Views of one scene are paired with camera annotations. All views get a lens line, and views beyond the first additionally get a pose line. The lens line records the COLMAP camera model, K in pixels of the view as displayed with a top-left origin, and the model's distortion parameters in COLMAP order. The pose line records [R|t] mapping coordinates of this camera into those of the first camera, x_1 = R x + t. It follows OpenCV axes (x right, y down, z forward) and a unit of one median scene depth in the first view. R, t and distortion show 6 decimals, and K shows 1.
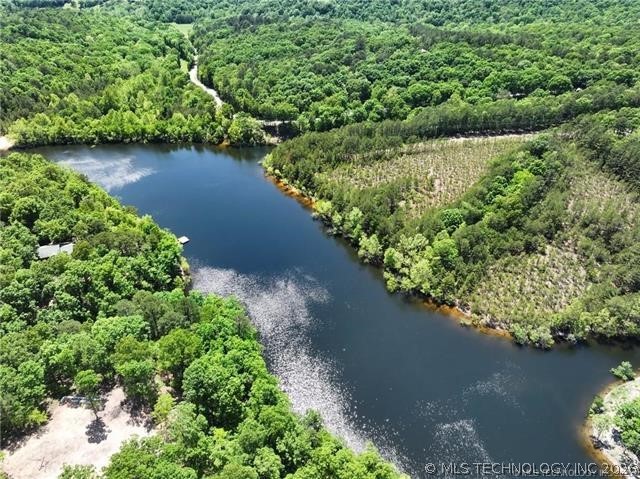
lens RADIAL K [[432.3, 0, 320.0], [0, 432.3, 239.5], [0, 0, 1]] dist [-0.000045, 0.001657]
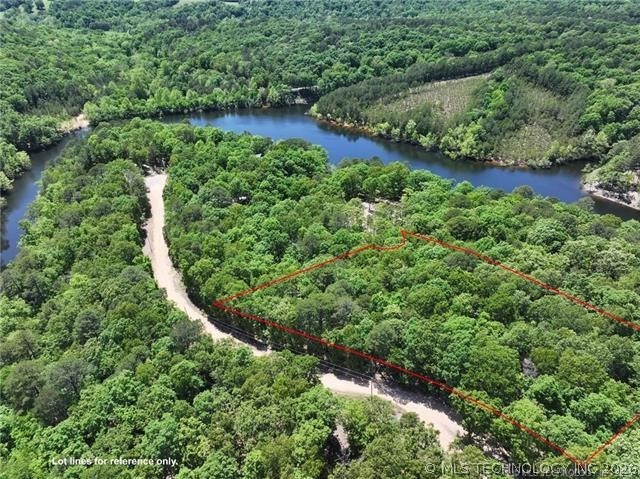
lens RADIAL K [[432.3, 0, 320.0], [0, 432.3, 239.5], [0, 0, 1]] dist [-0.000045, 0.001657]
pose [[0.956252, -0.164552, 0.241878, -0.501971], [0.168464, 0.985697, 0.004566, 0.212943], [-0.239170, 0.036381, 0.970296, -0.300593]]
